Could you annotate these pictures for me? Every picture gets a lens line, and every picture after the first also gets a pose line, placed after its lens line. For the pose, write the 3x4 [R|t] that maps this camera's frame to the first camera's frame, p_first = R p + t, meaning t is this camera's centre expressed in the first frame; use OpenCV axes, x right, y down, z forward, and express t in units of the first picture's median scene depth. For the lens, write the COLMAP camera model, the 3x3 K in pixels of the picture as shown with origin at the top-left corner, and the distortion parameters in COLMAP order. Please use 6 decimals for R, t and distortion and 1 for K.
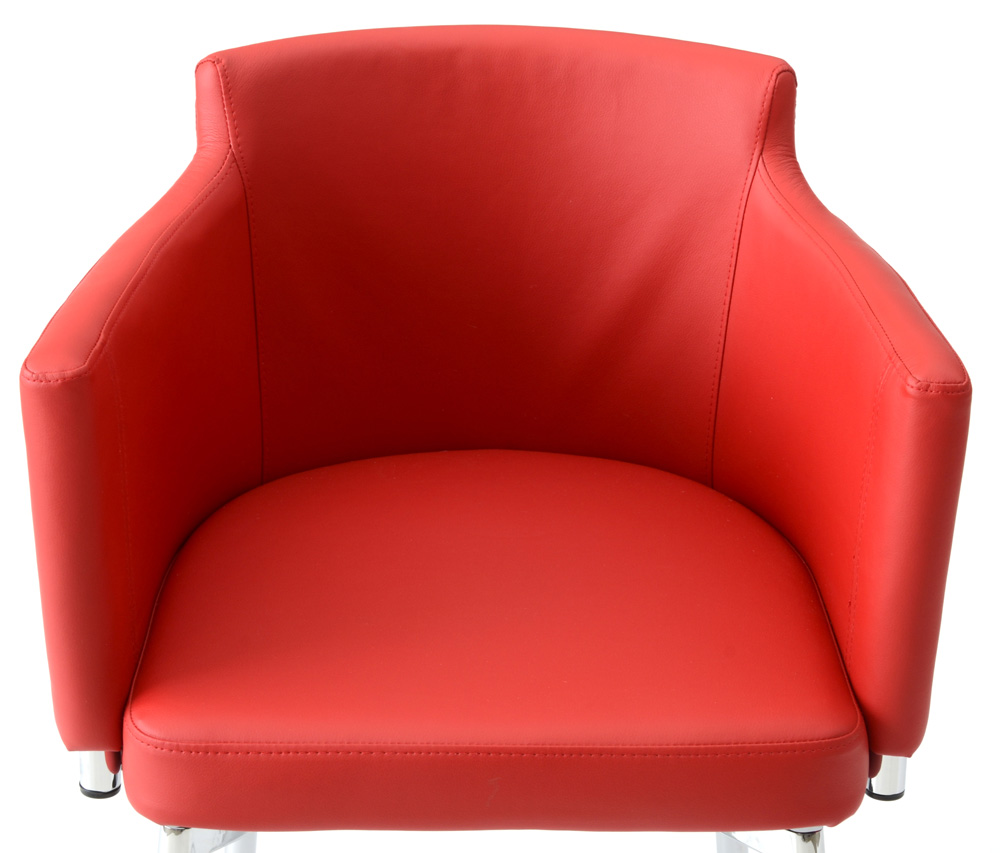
lens RADIAL K [[2880.3, 0, 503.2], [0, 2880.3, 427.6], [0, 0, 1]] dist [0.108019, 0.000000]
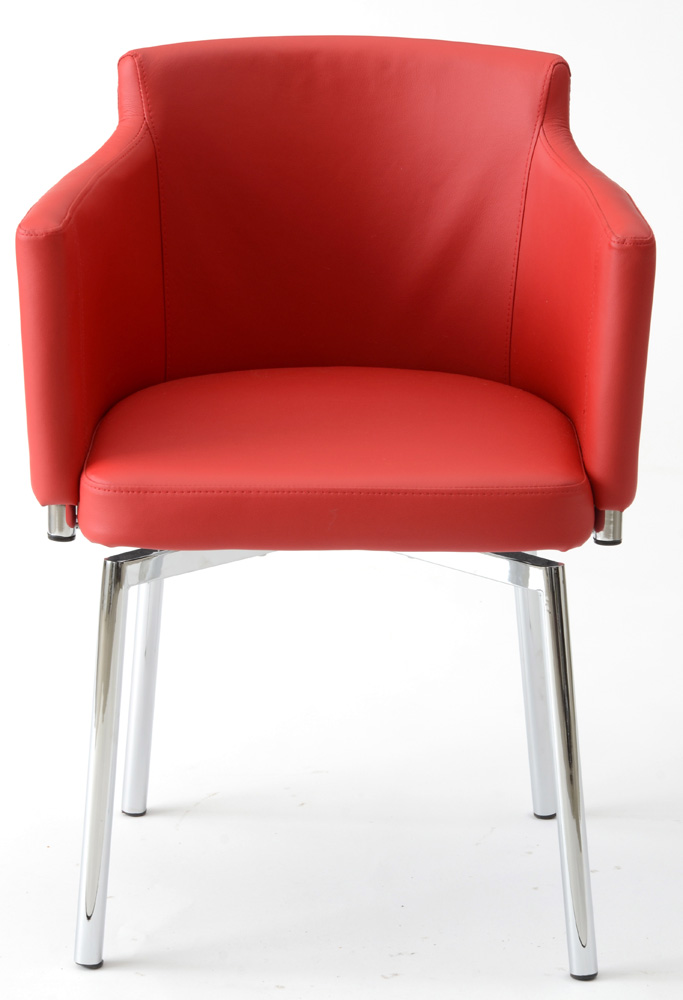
lens RADIAL K [[3950.7, 0, 337.5], [0, 3950.7, 499.3], [0, 0, 1]] dist [0.551648, 0.000000]
pose [[0.999807, 0.000250, -0.019647, 0.031418], [-0.001740, 0.997117, -0.075858, 0.219128], [0.019571, 0.075877, 0.996925, -0.827211]]
